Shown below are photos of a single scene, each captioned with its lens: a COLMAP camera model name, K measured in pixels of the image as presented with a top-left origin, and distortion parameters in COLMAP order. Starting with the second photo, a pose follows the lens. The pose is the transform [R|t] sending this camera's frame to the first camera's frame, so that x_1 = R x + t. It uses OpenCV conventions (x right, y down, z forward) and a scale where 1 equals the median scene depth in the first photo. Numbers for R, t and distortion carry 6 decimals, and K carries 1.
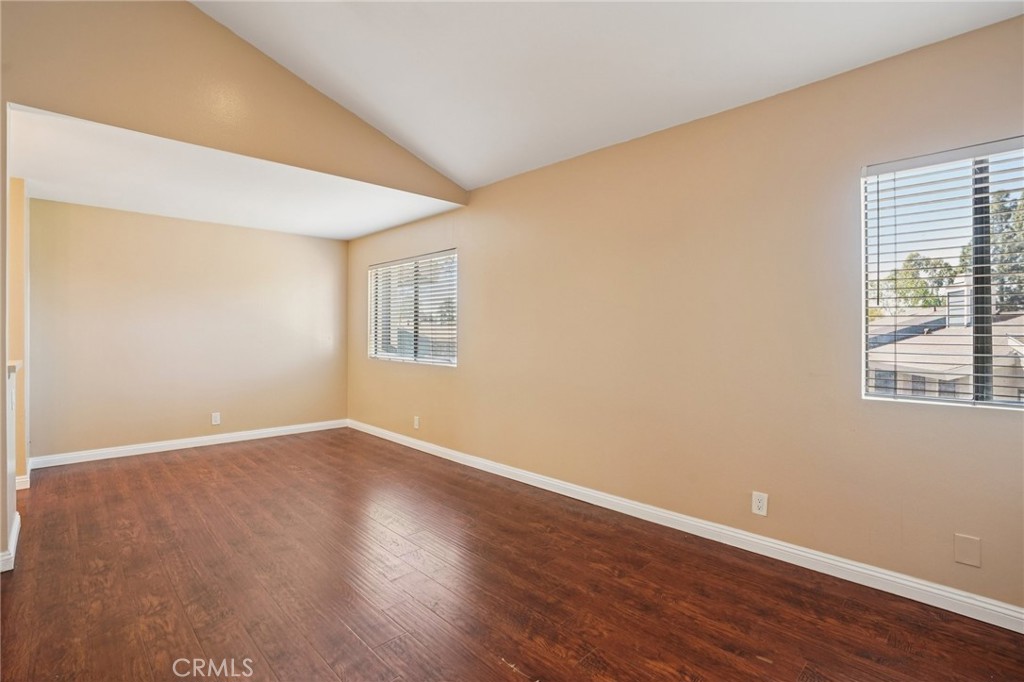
lens RADIAL K [[475.8, 0, 512.0], [0, 475.8, 334.9], [0, 0, 1]] dist [-0.071265, 0.027889]
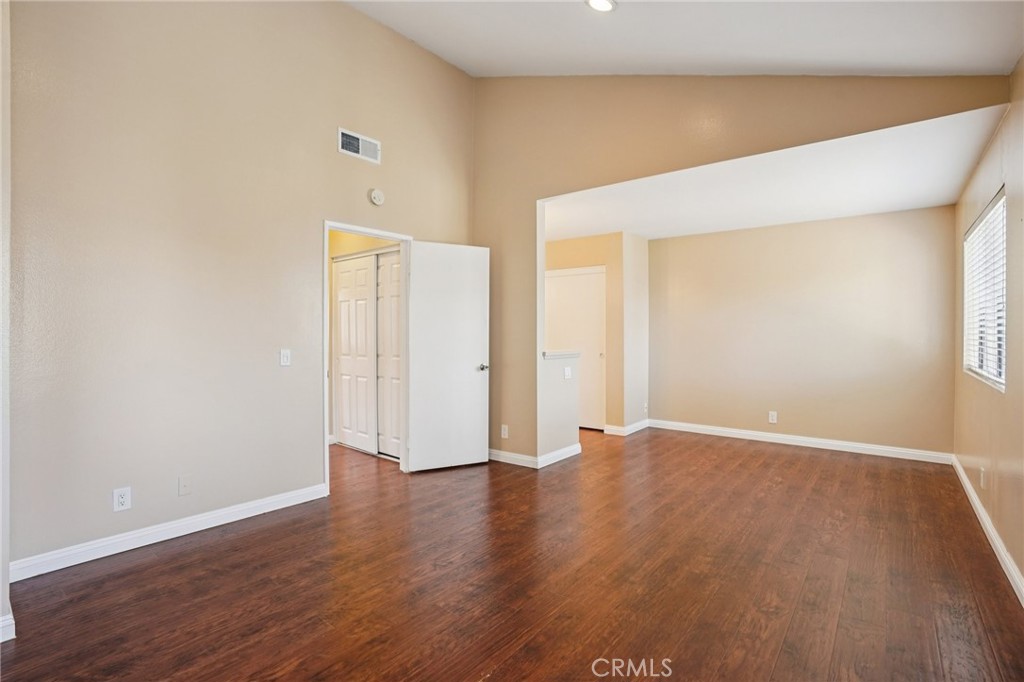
lens RADIAL K [[475.8, 0, 512.0], [0, 475.8, 334.9], [0, 0, 1]] dist [-0.071265, 0.027889]
pose [[0.101344, -0.000545, -0.994851, 0.496936], [-0.004070, 0.999991, -0.000962, 0.003972], [0.994843, 0.004146, 0.101341, 0.506792]]
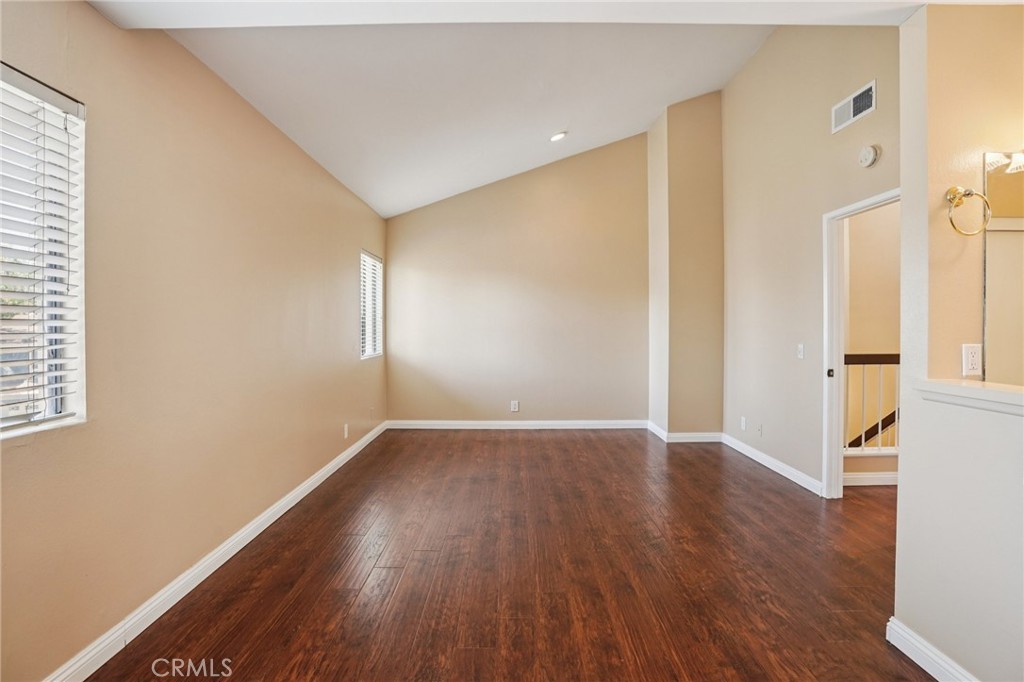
lens RADIAL K [[475.8, 0, 512.0], [0, 475.8, 334.9], [0, 0, 1]] dist [-0.071265, 0.027889]
pose [[-0.712196, -0.011462, 0.701887, -0.843933], [0.004117, 0.999781, 0.020504, -0.010794], [-0.701968, 0.017492, -0.711993, 1.413505]]
